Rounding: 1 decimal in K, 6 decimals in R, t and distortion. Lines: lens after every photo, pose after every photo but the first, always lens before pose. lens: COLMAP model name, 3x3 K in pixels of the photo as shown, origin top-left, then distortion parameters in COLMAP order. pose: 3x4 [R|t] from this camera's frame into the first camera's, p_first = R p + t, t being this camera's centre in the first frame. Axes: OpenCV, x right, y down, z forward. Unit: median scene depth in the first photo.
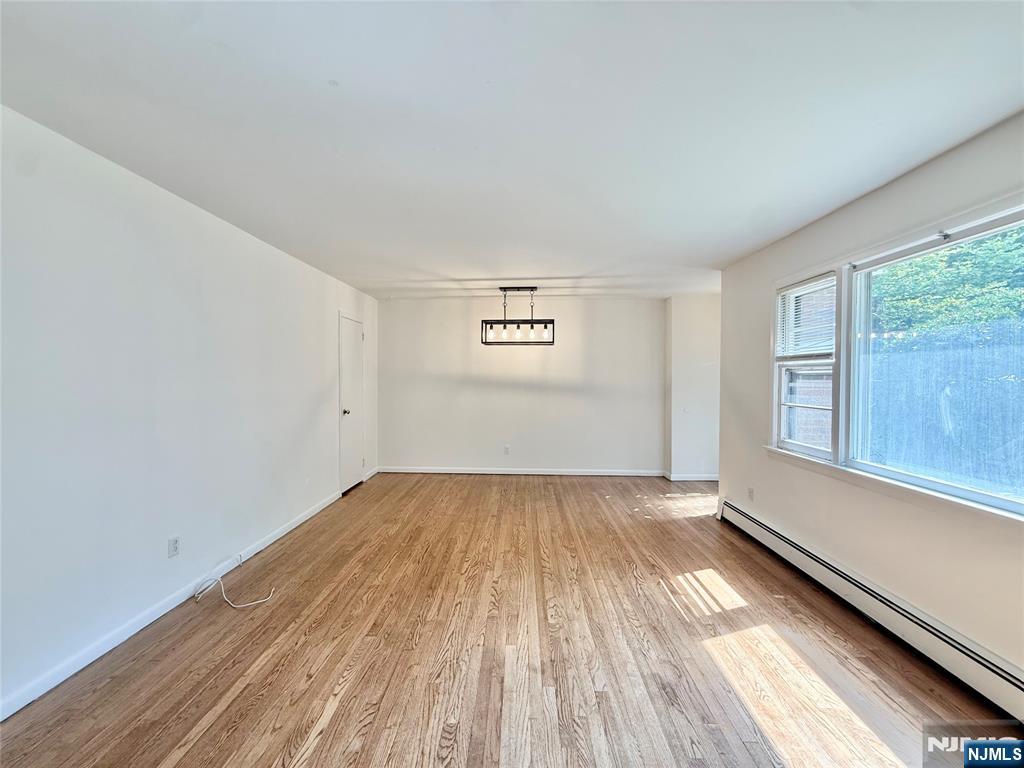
lens RADIAL K [[407.3, 0, 510.3], [0, 407.3, 384.7], [0, 0, 1]] dist [-0.000566, 0.000069]
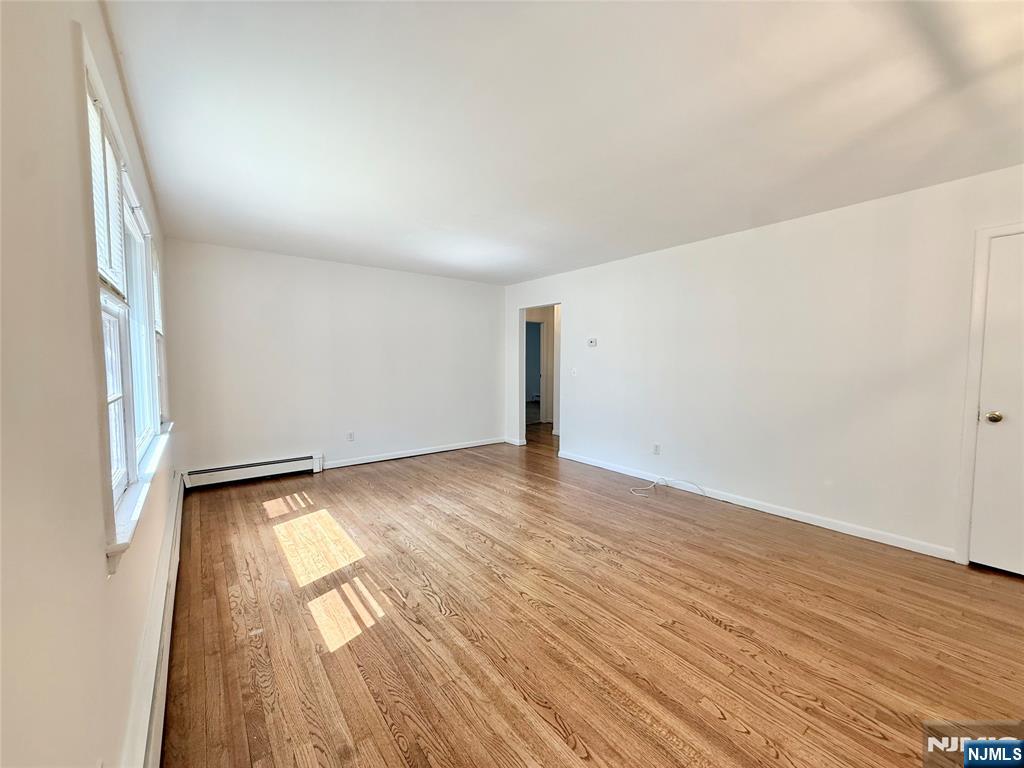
lens RADIAL K [[407.3, 0, 510.3], [0, 407.3, 384.7], [0, 0, 1]] dist [-0.000566, 0.000069]
pose [[-0.773528, 0.033285, -0.632888, 0.664665], [-0.017049, 0.997166, 0.073281, -0.004896], [0.633533, 0.067475, -0.770768, 1.626657]]
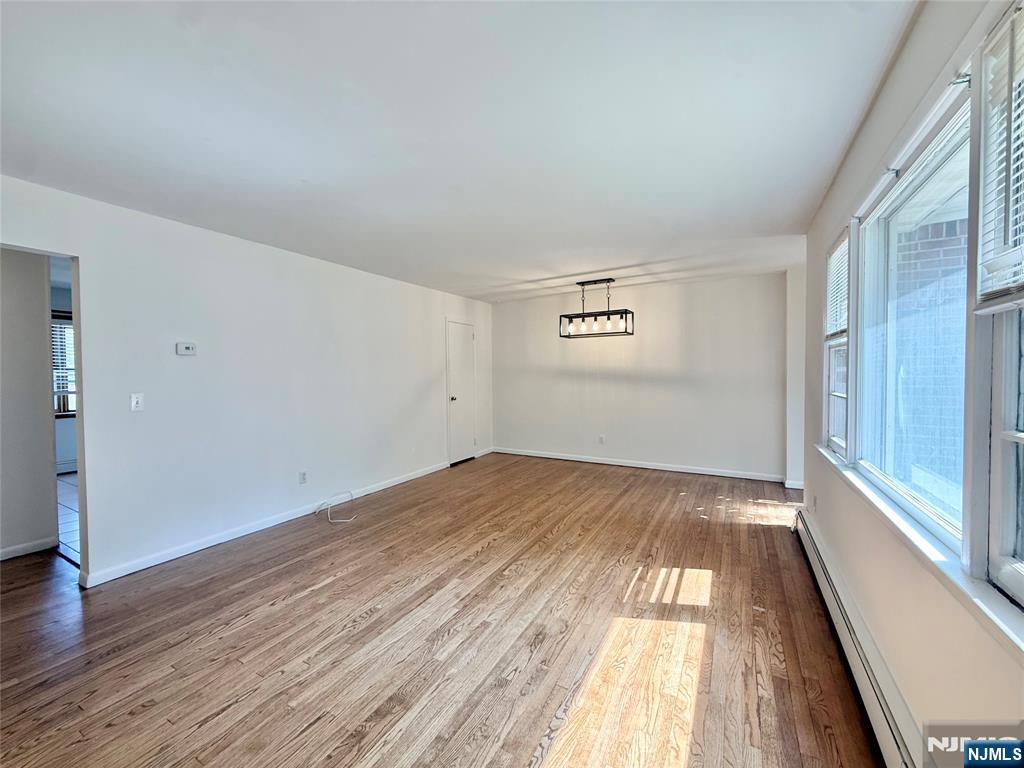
lens RADIAL K [[407.3, 0, 510.3], [0, 407.3, 384.7], [0, 0, 1]] dist [-0.000566, 0.000069]
pose [[0.887070, 0.001470, -0.461632, 0.515260], [0.003785, 0.999938, 0.010456, 0.020193], [0.461619, -0.011022, 0.887010, -0.024241]]
